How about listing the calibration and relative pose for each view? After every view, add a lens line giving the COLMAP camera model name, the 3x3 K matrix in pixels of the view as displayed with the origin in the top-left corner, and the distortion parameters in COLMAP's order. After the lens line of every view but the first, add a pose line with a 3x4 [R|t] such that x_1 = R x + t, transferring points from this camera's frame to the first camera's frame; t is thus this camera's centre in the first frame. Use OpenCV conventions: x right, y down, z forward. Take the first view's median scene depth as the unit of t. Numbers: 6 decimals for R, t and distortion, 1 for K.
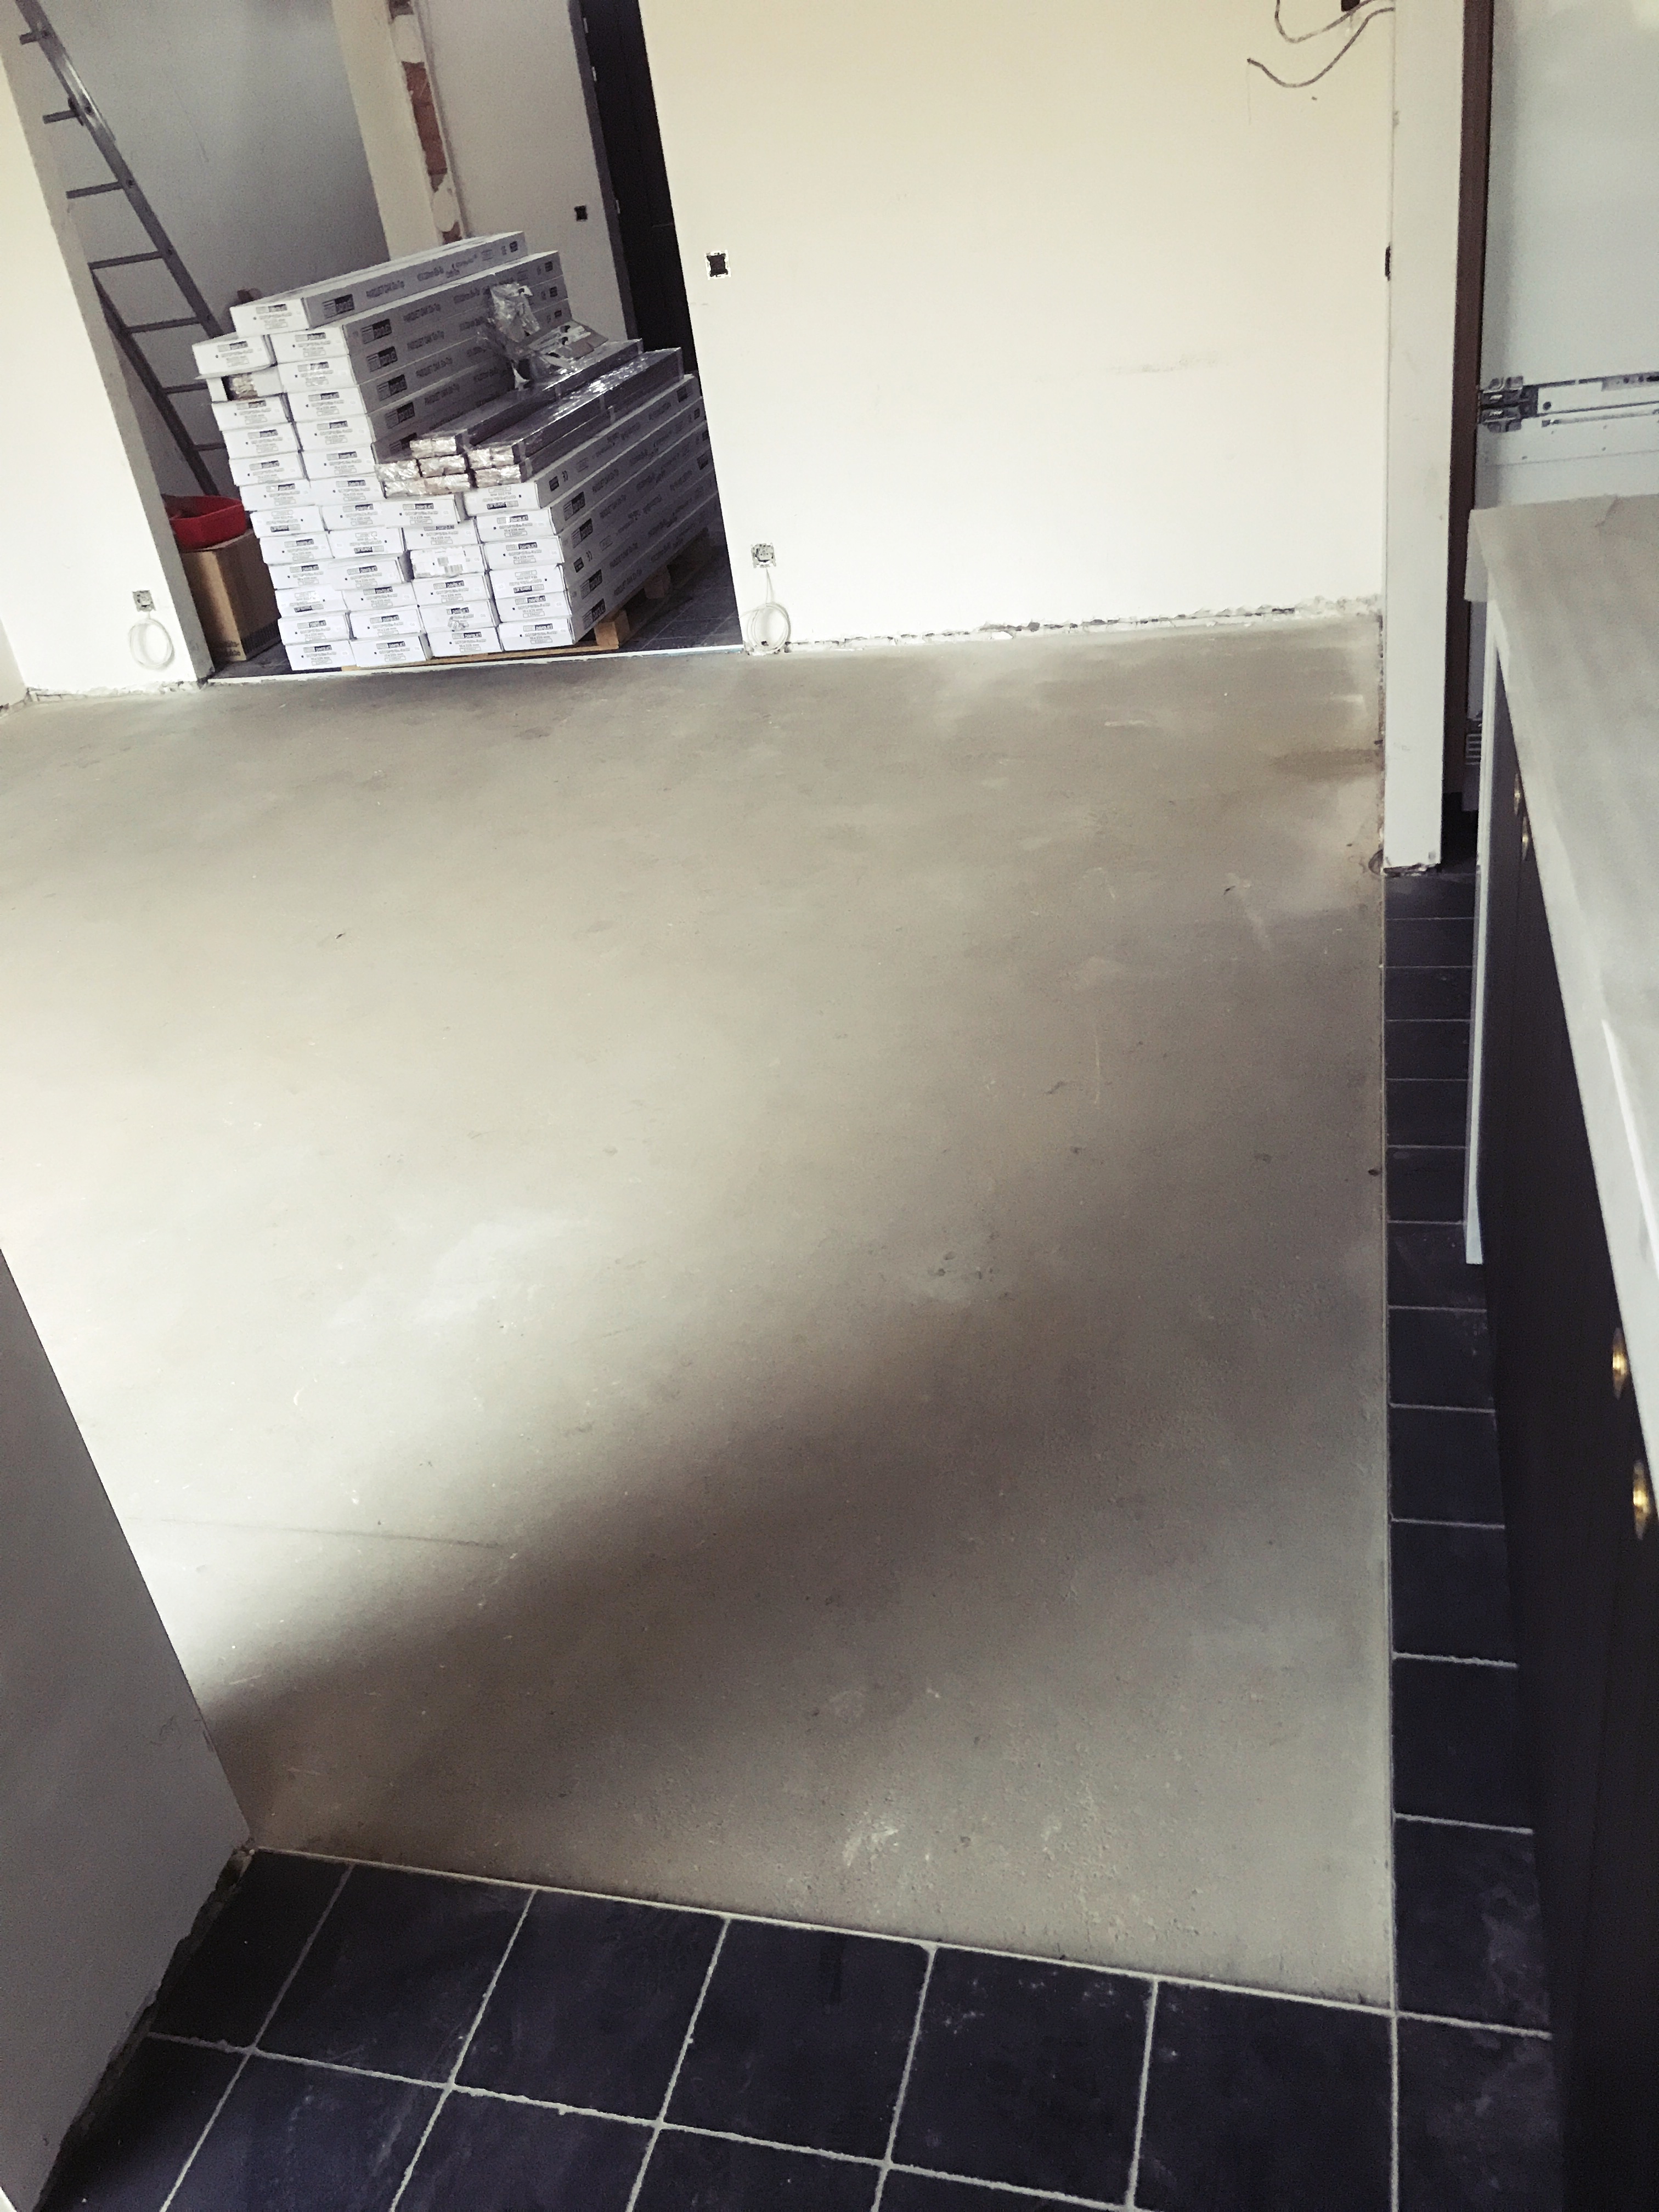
lens RADIAL K [[1820.8, 0, 829.5], [0, 1820.8, 1106.0], [0, 0, 1]] dist [0.004675, -0.003885]
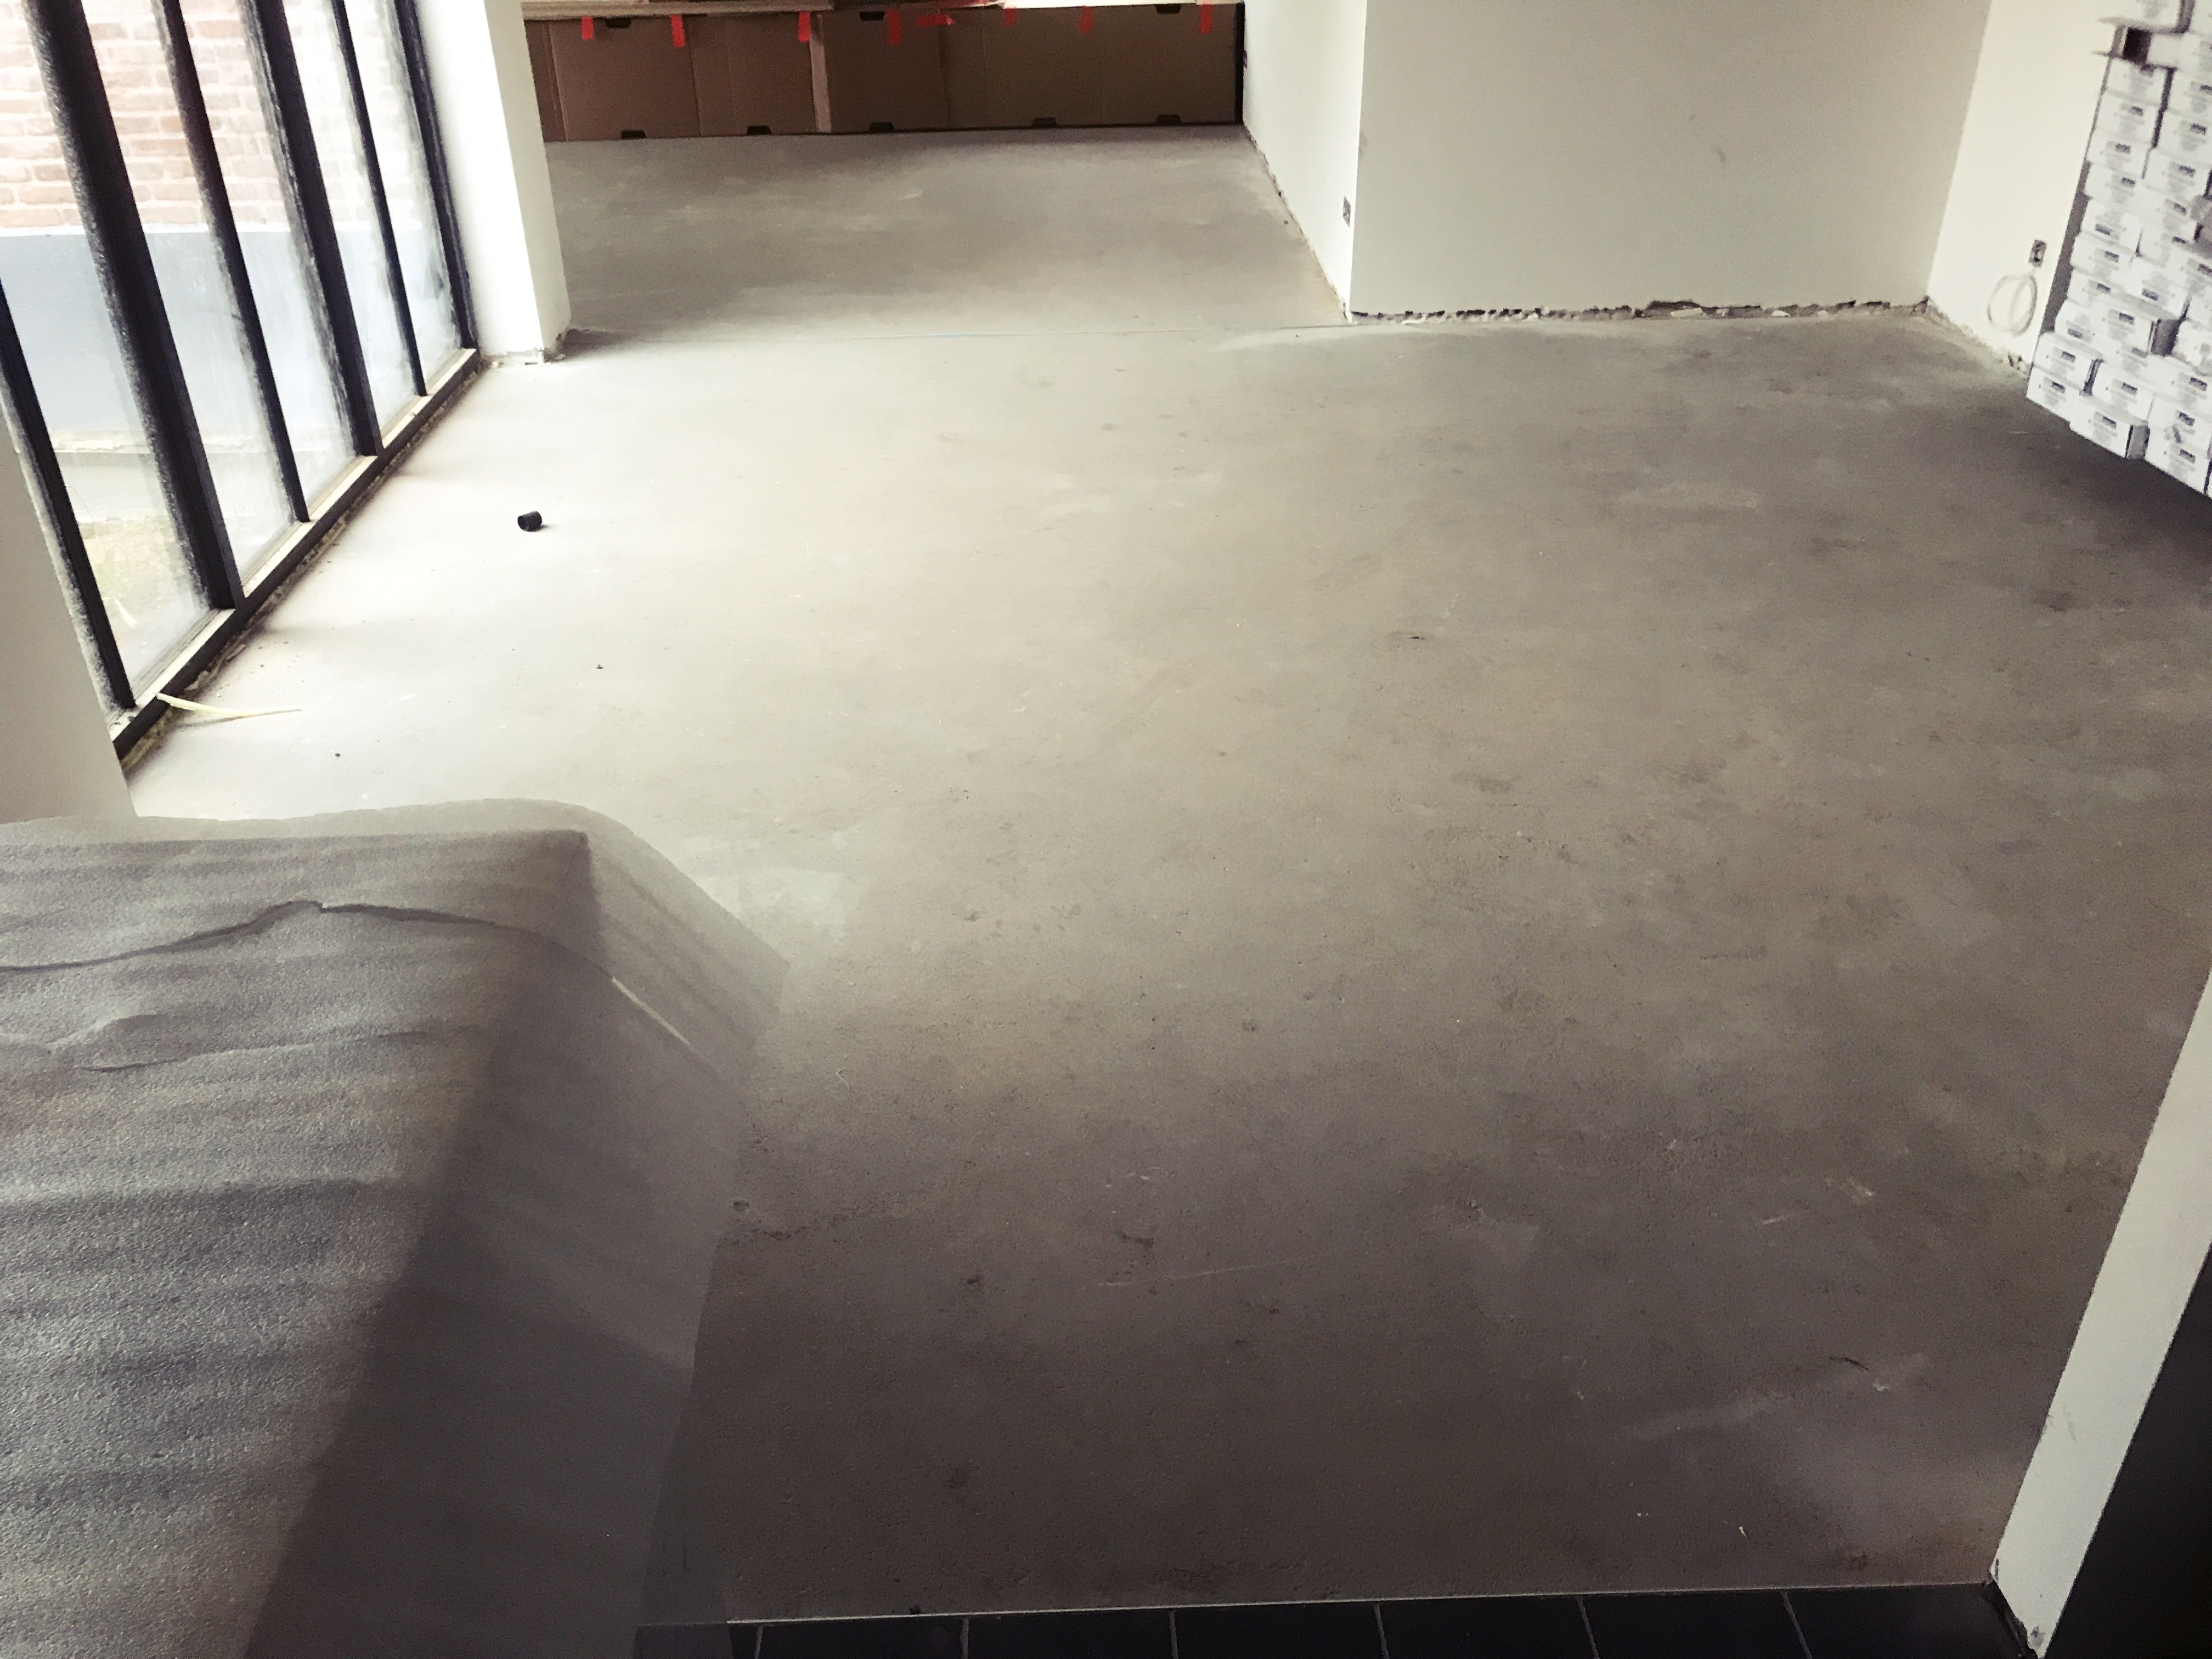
lens RADIAL K [[1820.8, 0, 1106.0], [0, 1820.8, 829.5], [0, 0, 1]] dist [0.004675, -0.003885]
pose [[0.283543, 0.600940, -0.747312, 0.333374], [-0.490468, 0.760532, 0.425479, -0.259684], [0.824042, 0.245891, 0.510385, 0.333934]]
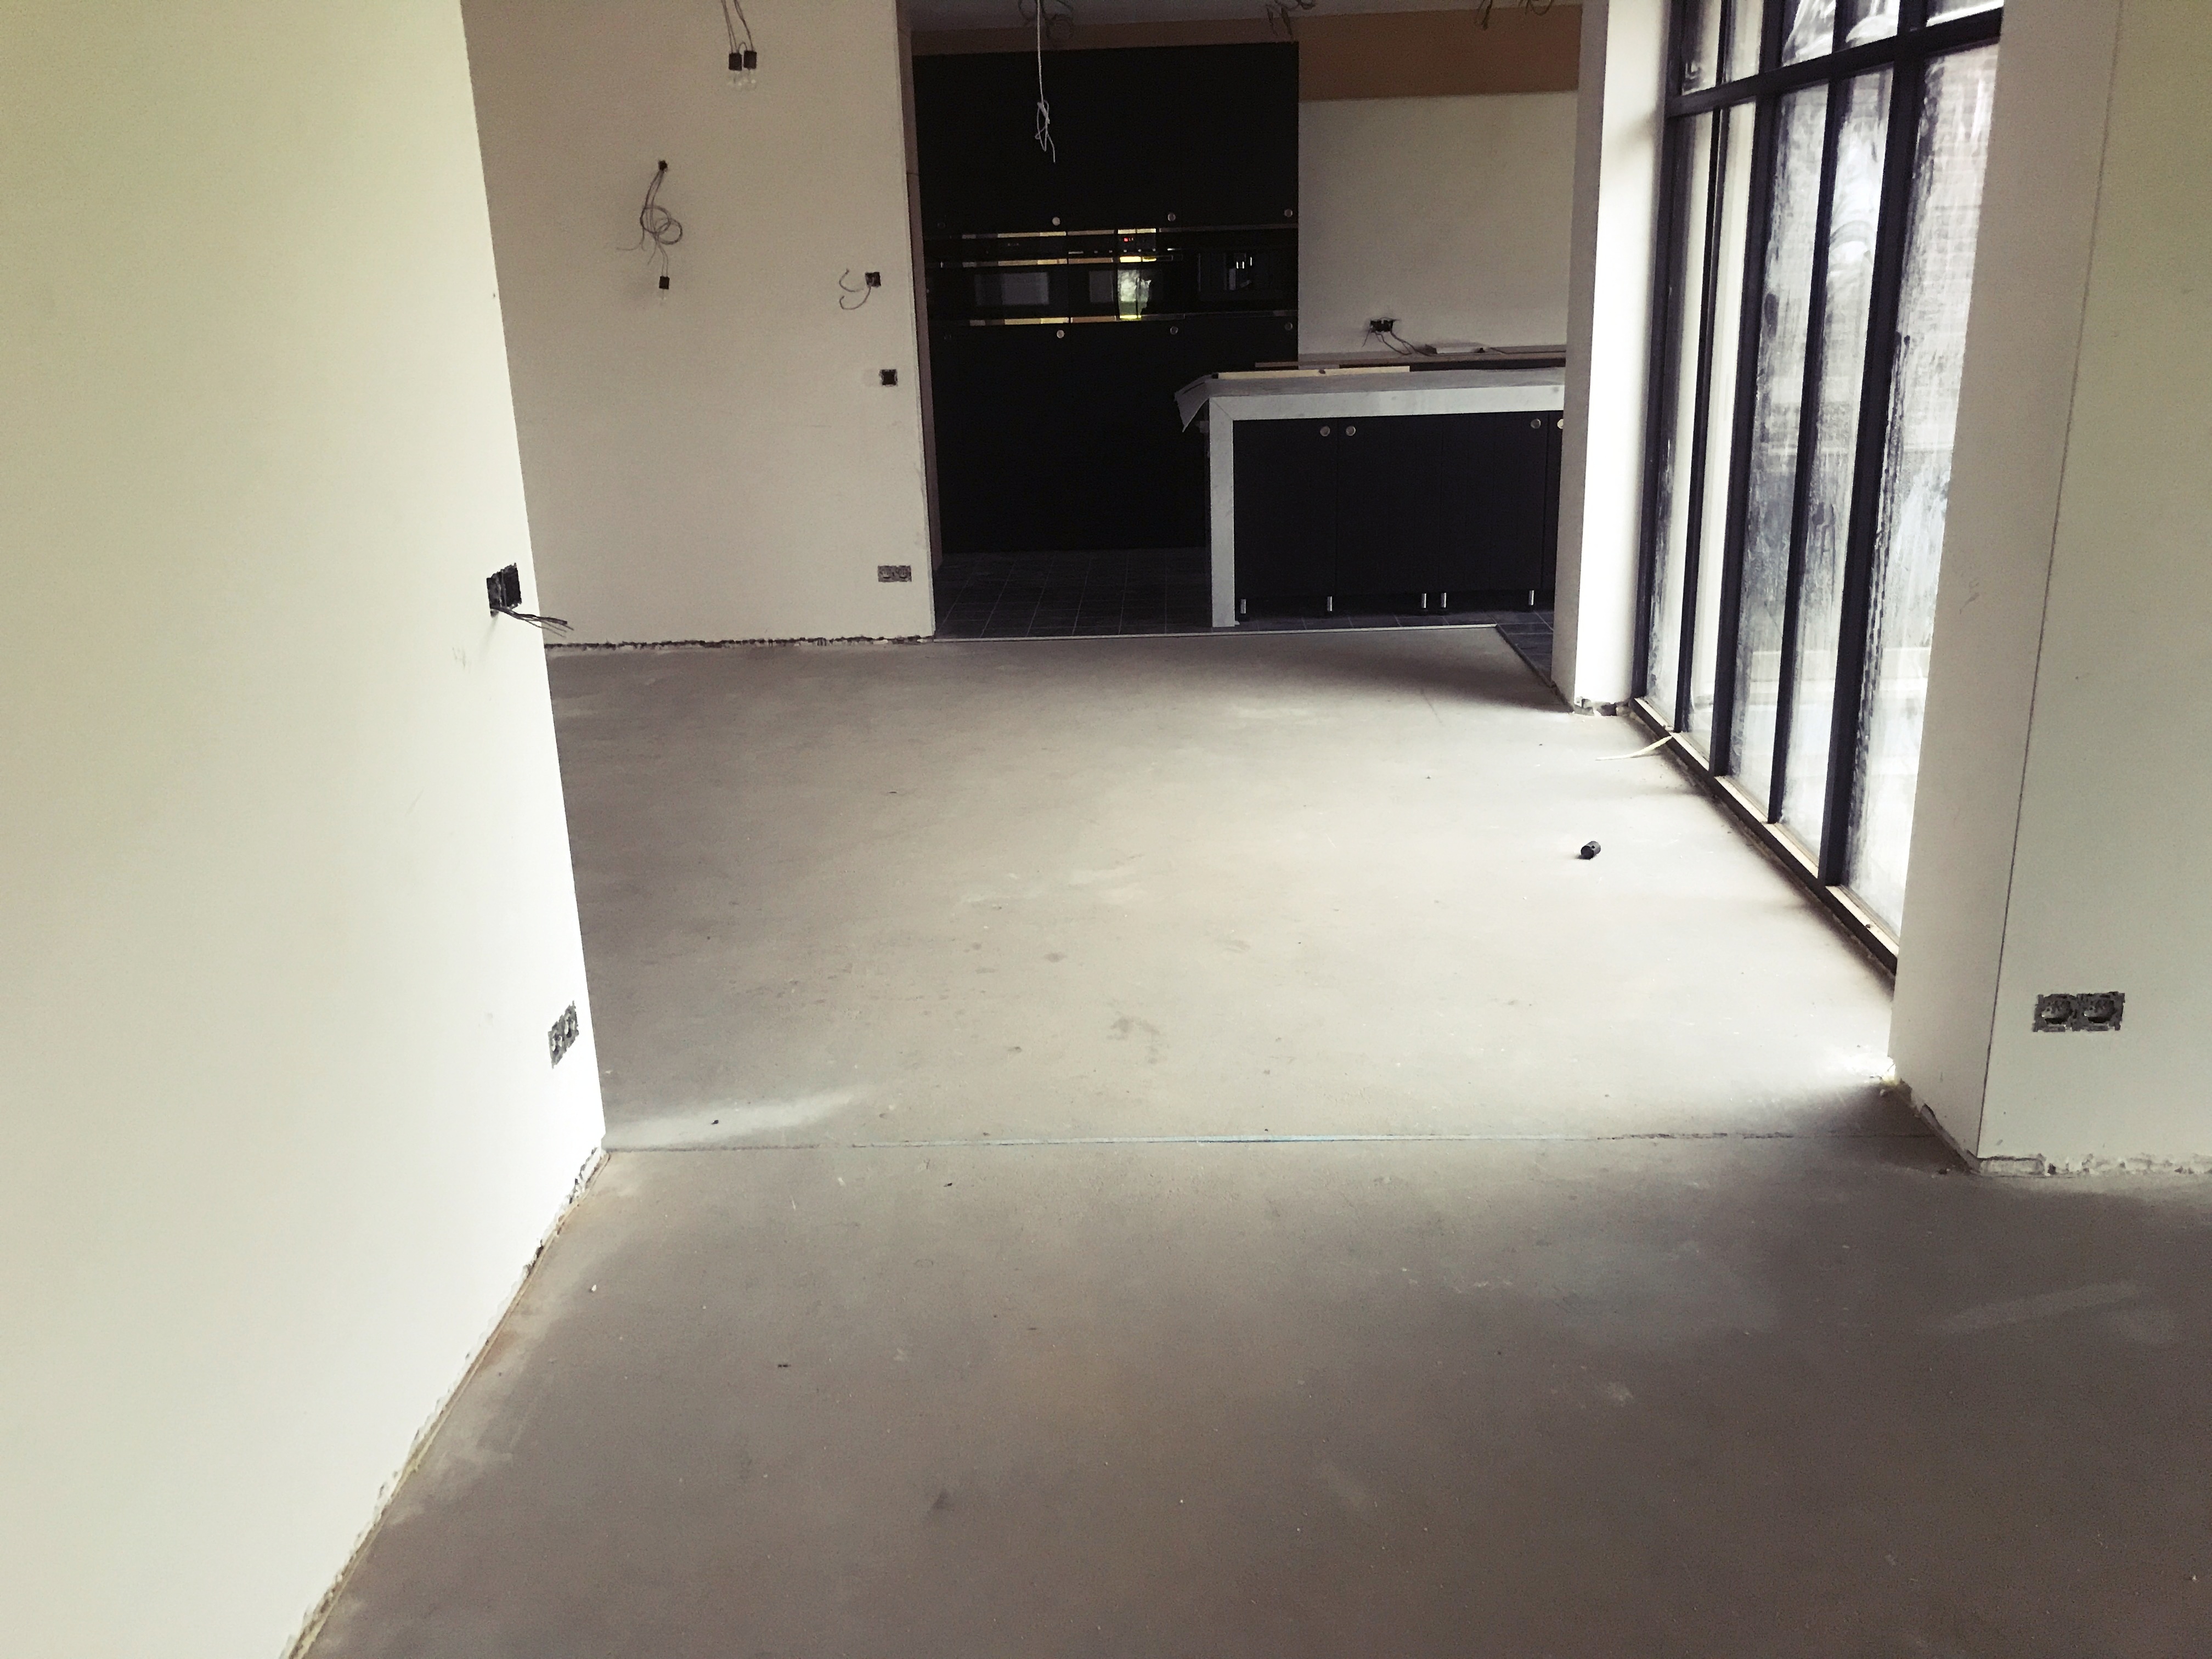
lens RADIAL K [[1820.8, 0, 1106.0], [0, 1820.8, 829.5], [0, 0, 1]] dist [0.004675, -0.003885]
pose [[-0.215202, -0.159293, 0.963491, -1.316660], [0.535158, 0.806041, 0.252793, -0.262717], [-0.816881, 0.570021, -0.088214, 0.793029]]
